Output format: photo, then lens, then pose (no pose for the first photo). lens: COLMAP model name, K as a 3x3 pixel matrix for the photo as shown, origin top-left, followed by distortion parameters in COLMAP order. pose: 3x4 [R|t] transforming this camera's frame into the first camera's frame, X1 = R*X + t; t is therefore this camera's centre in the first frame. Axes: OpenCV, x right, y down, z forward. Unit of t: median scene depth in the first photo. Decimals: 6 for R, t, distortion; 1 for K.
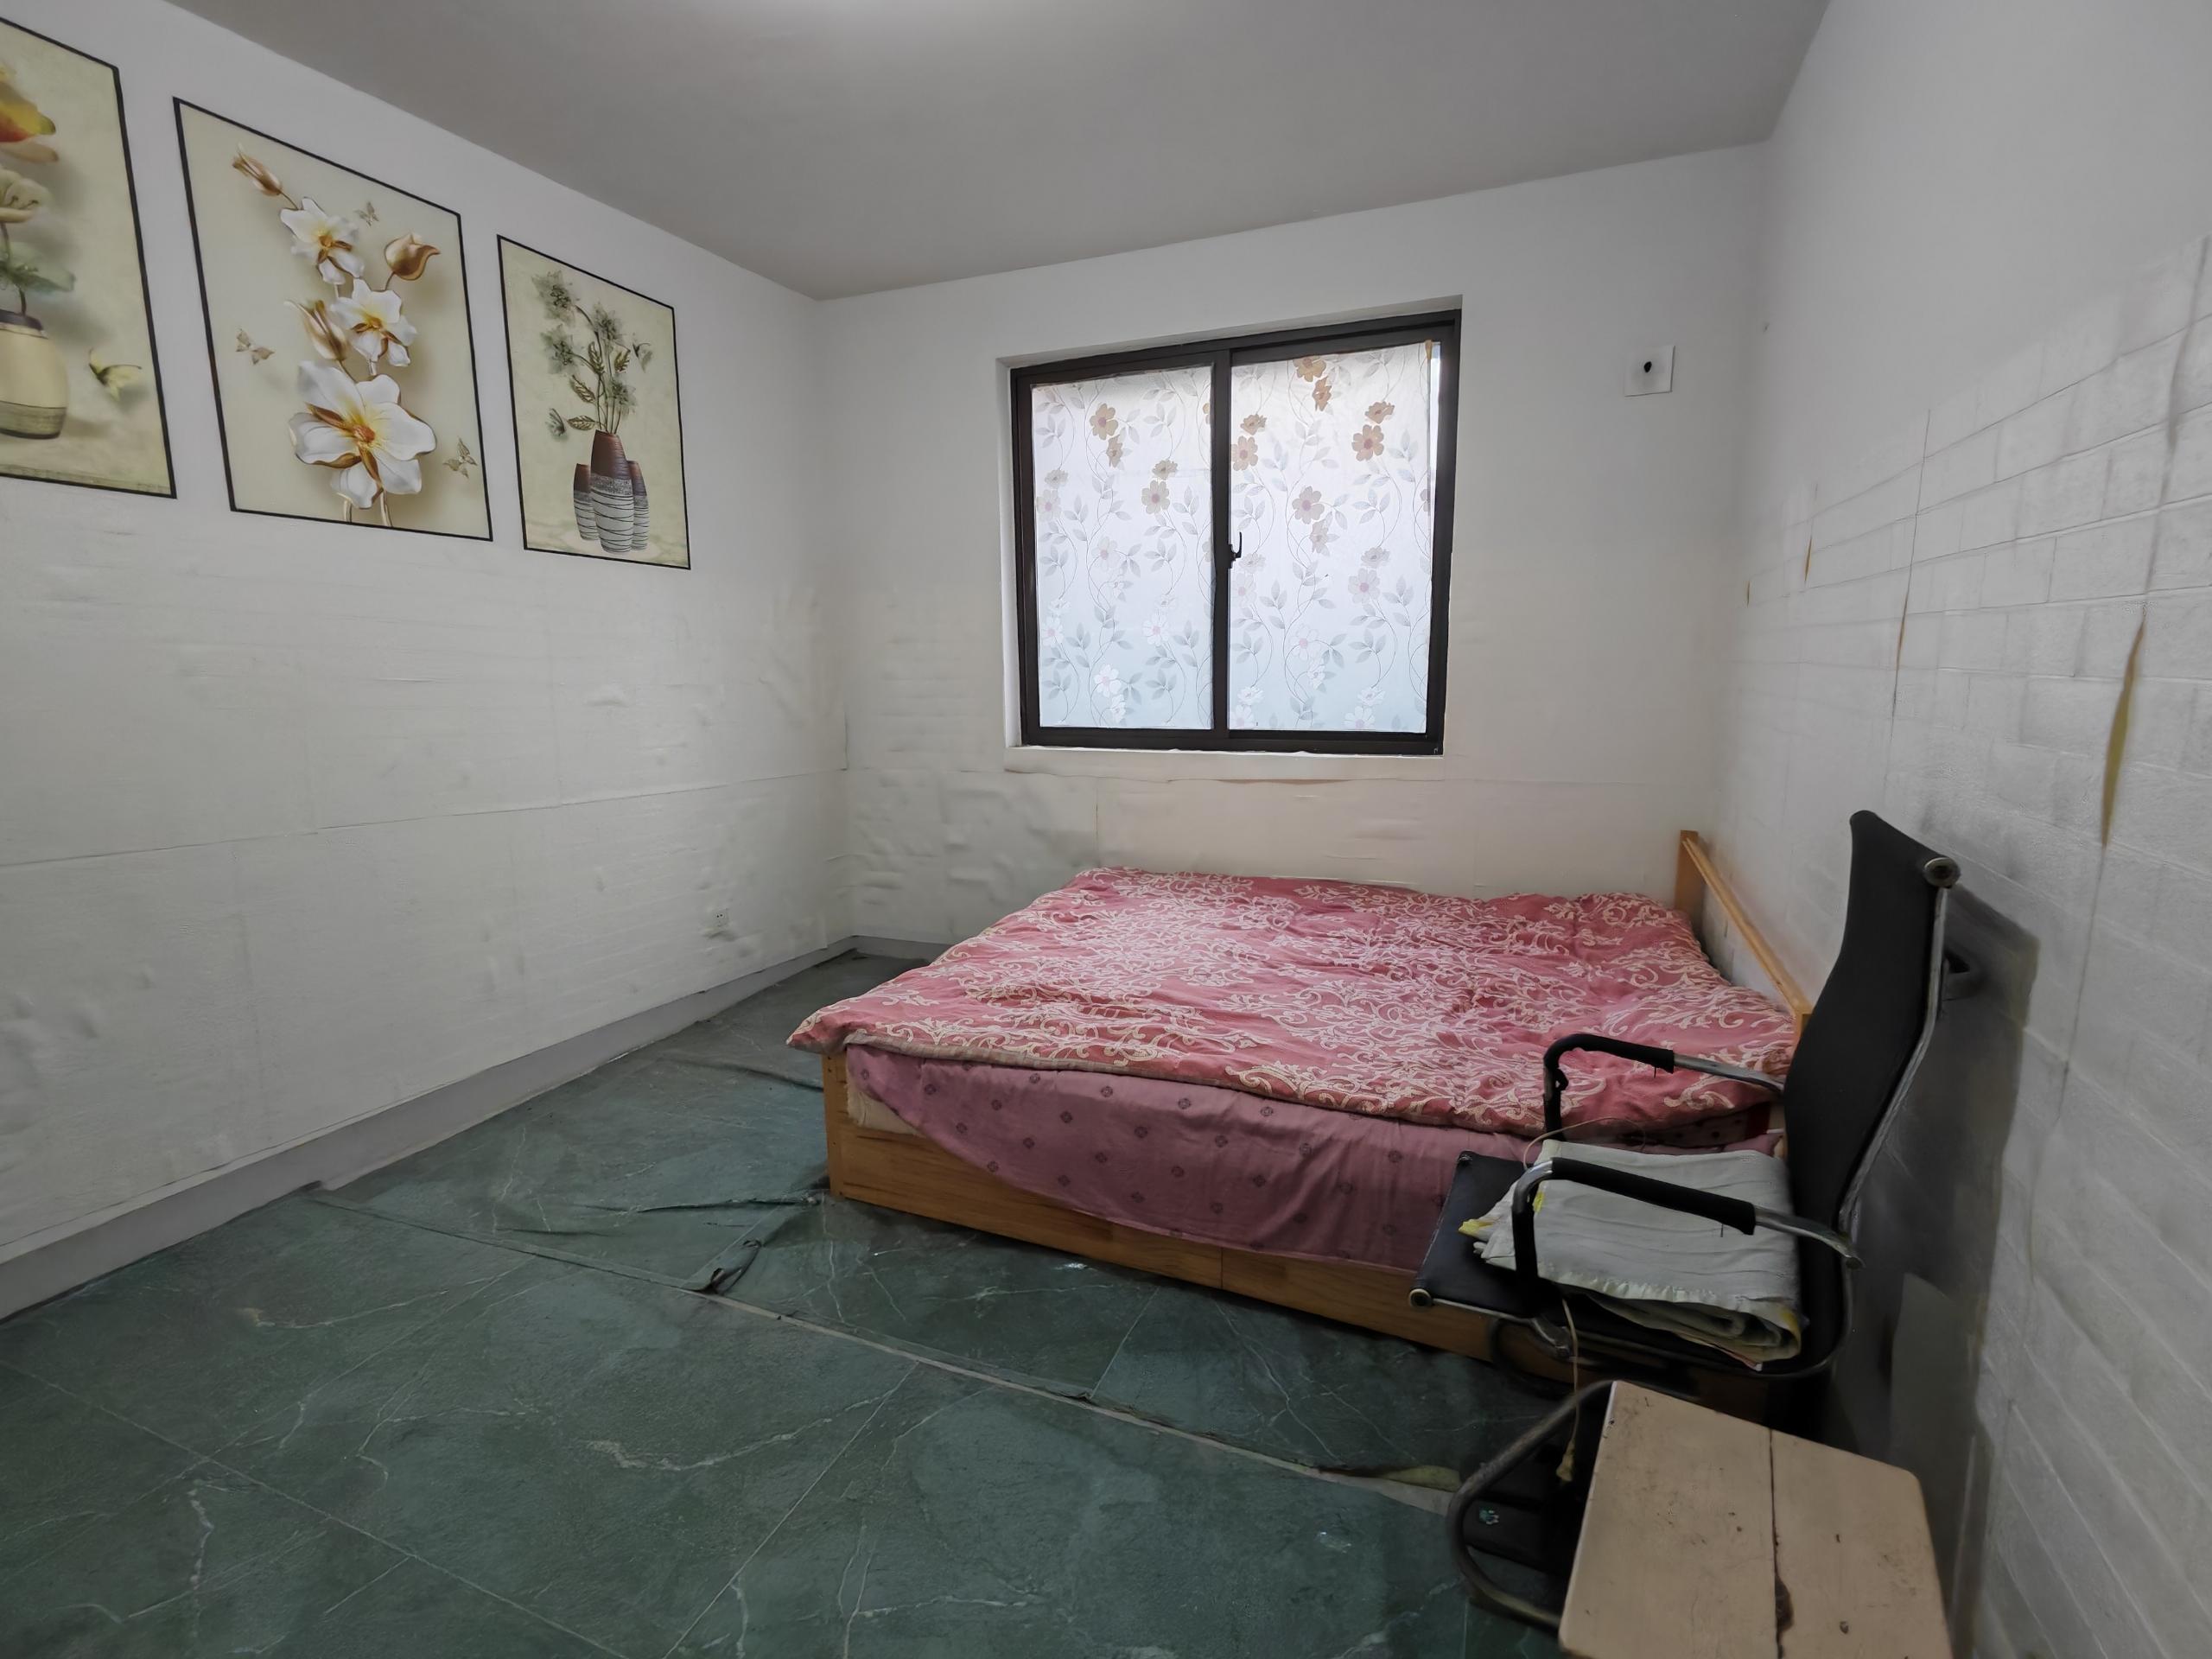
lens RADIAL K [[1031.4, 0, 1111.7], [0, 1031.4, 828.0], [0, 0, 1]] dist [-0.003095, 0.001859]
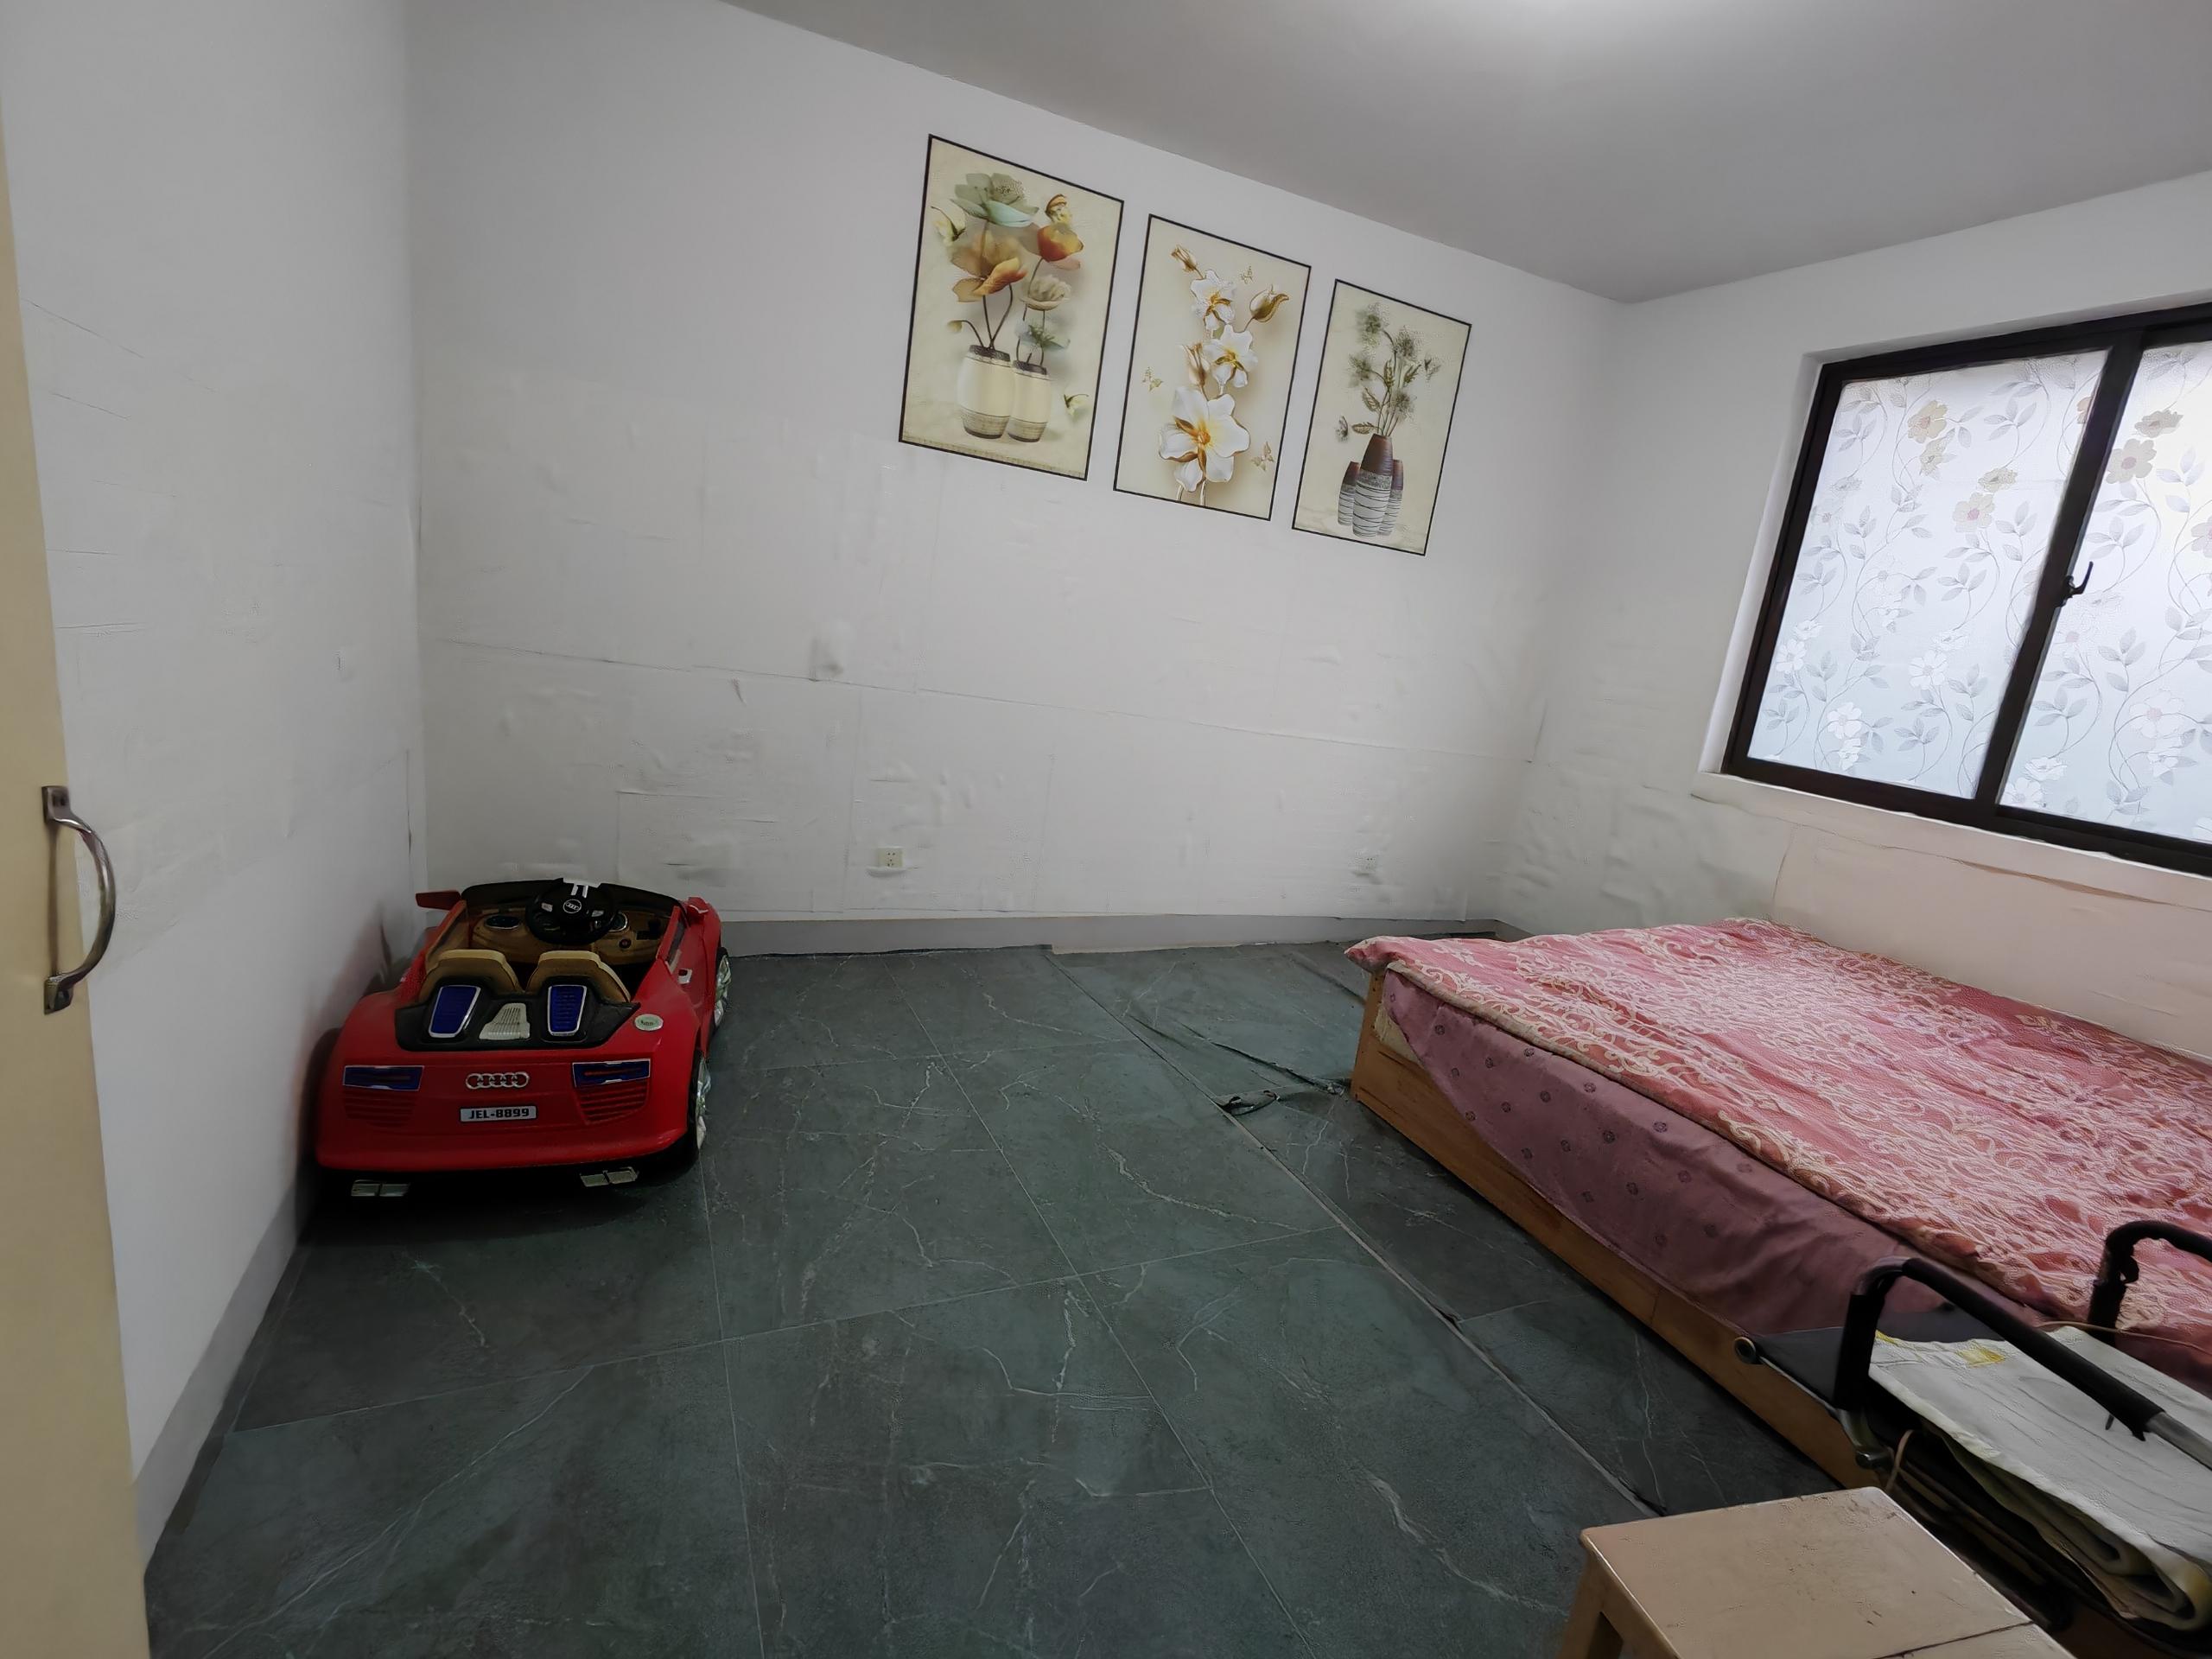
lens RADIAL K [[1031.4, 0, 1104.8], [0, 1031.4, 824.3], [0, 0, 1]] dist [-0.003095, 0.001859]
pose [[0.723689, 0.242514, -0.646112, 0.206378], [-0.243265, 0.965773, 0.090023, 0.025276], [0.645829, 0.092028, 0.757915, -0.086059]]
